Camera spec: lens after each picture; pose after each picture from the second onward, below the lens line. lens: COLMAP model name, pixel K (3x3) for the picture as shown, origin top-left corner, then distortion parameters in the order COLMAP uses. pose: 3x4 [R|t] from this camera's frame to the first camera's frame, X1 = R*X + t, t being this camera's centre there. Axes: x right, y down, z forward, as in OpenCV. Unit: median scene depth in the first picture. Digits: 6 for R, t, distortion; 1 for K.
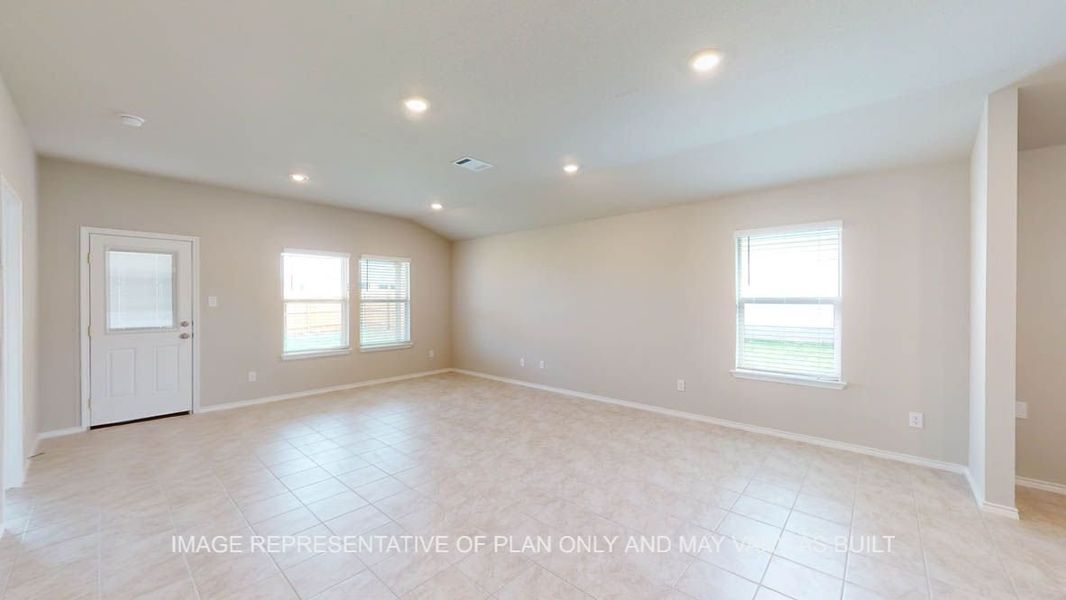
lens RADIAL K [[390.4, 0, 533.5], [0, 390.4, 298.2], [0, 0, 1]] dist [-0.004914, 0.001198]
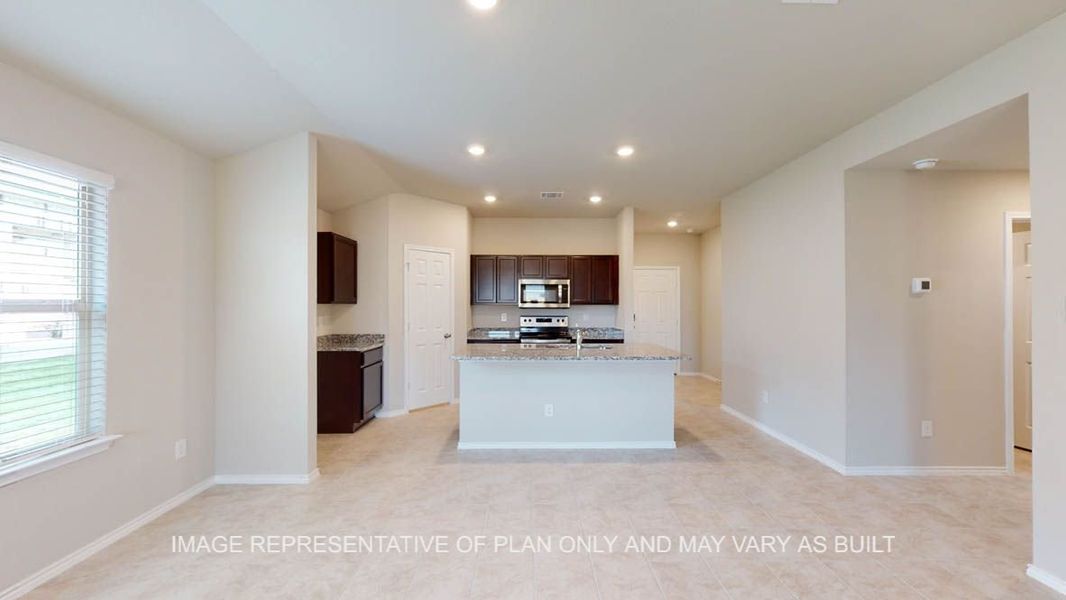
lens RADIAL K [[390.4, 0, 531.6], [0, 390.4, 301.4], [0, 0, 1]] dist [-0.004914, 0.001198]
pose [[-0.671085, 0.005721, 0.741359, -0.095710], [-0.001569, 0.999957, -0.009137, 0.003474], [-0.741379, -0.007295, -0.671047, 0.715622]]
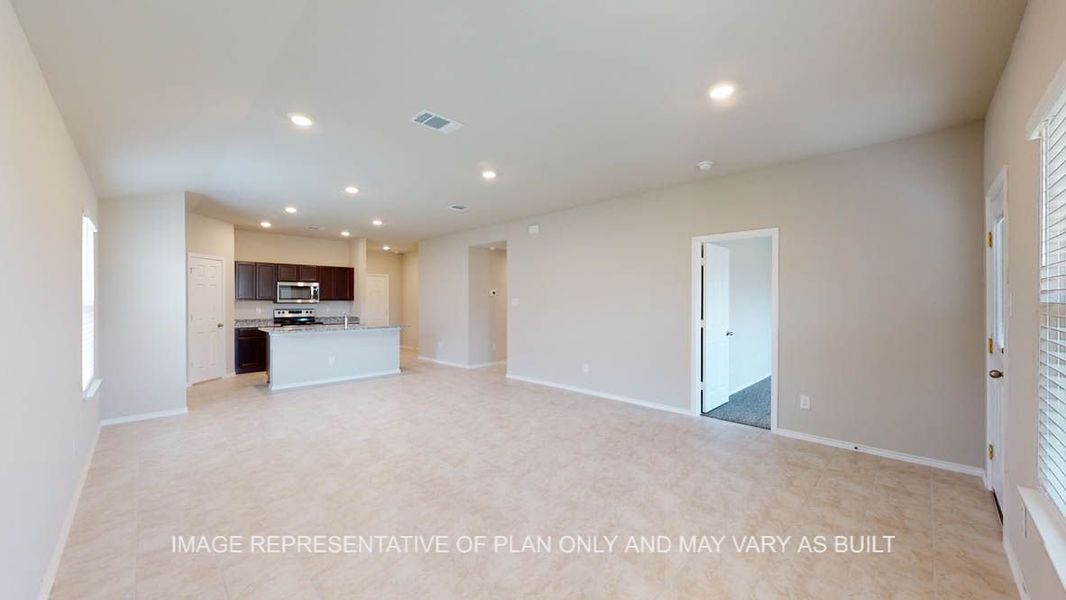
lens RADIAL K [[390.4, 0, 532.3], [0, 390.4, 300.2], [0, 0, 1]] dist [-0.004914, 0.001198]
pose [[-0.998195, 0.000554, 0.060057, -0.337126], [0.000426, 0.999998, -0.002138, 0.004853], [-0.060058, -0.002109, -0.998193, 1.527626]]
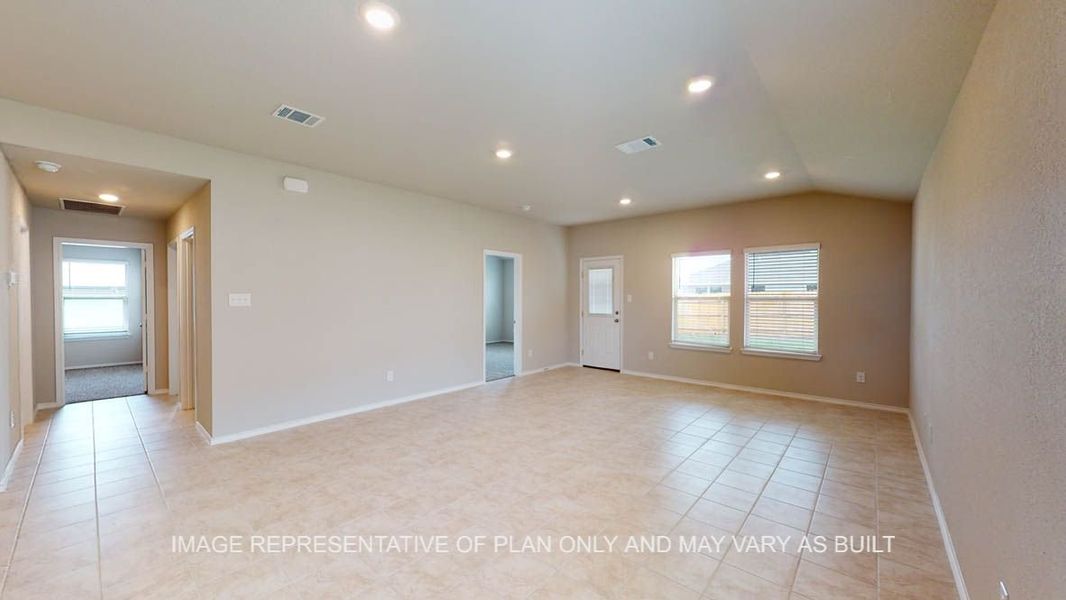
lens RADIAL K [[390.4, 0, 534.3], [0, 390.4, 299.3], [0, 0, 1]] dist [-0.004914, 0.001198]
pose [[0.014384, 0.006156, -0.999878, 0.642769], [0.001093, 0.999980, 0.006173, 0.002635], [0.999896, -0.001181, 0.014377, 0.655347]]
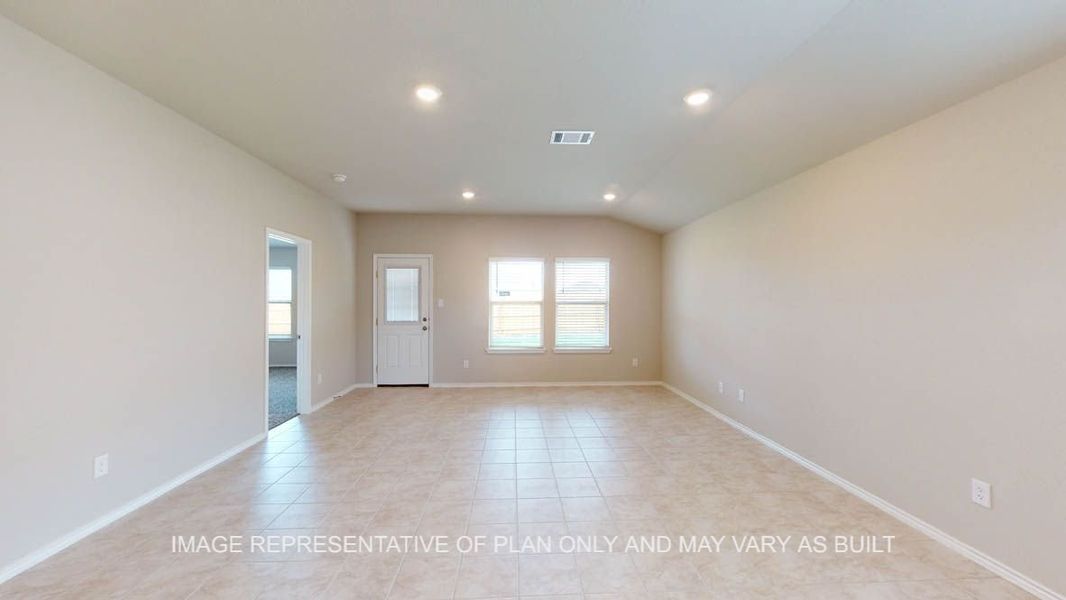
lens RADIAL K [[390.4, 0, 533.4], [0, 390.4, 299.7], [0, 0, 1]] dist [-0.004914, 0.001198]
pose [[0.704086, -0.002385, -0.710111, 0.331248], [0.000458, 0.999996, -0.002905, 0.001921], [0.710114, 0.001721, 0.704084, 0.316028]]
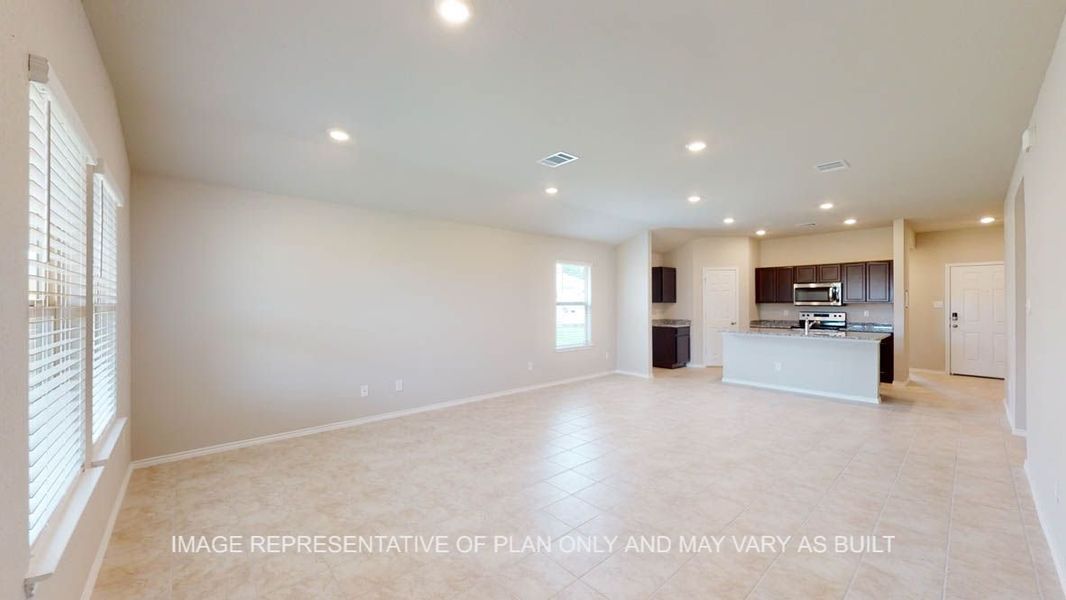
lens RADIAL K [[390.4, 0, 534.1], [0, 390.4, 303.4], [0, 0, 1]] dist [-0.004914, 0.001198]
pose [[0.113035, -0.002031, 0.993589, -0.953212], [-0.001747, 0.999996, 0.002243, 0.002742], [-0.993590, -0.001989, 0.113031, 0.830616]]
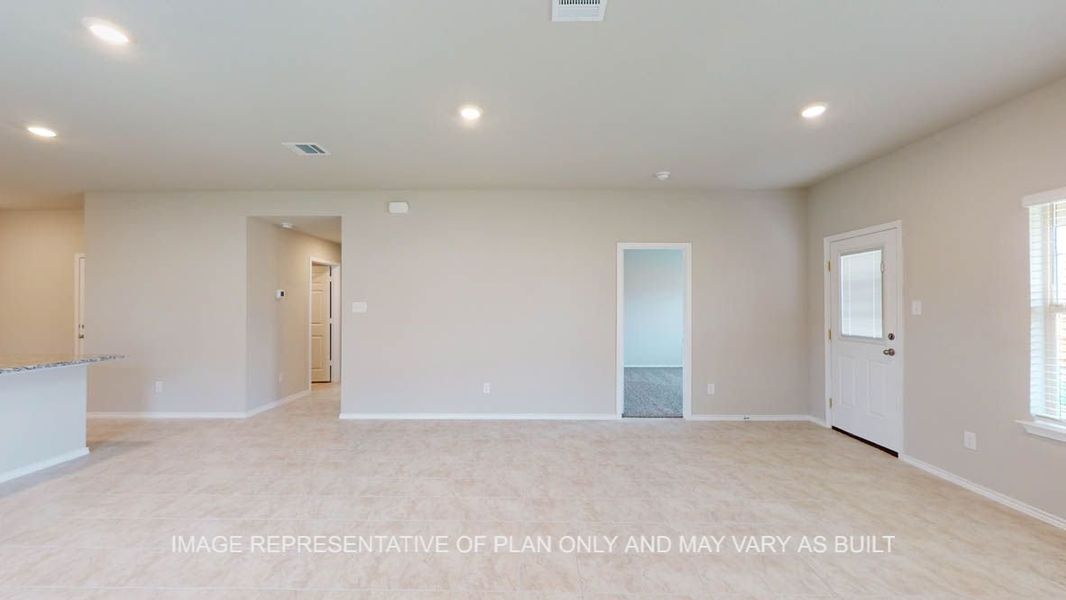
lens RADIAL K [[390.4, 0, 533.1], [0, 390.4, 302.0], [0, 0, 1]] dist [-0.004914, 0.001198]
pose [[-0.755270, -0.004280, -0.655400, 0.143479], [0.001260, 0.999967, -0.007982, 0.002934], [0.655413, -0.006855, -0.755240, 1.124756]]
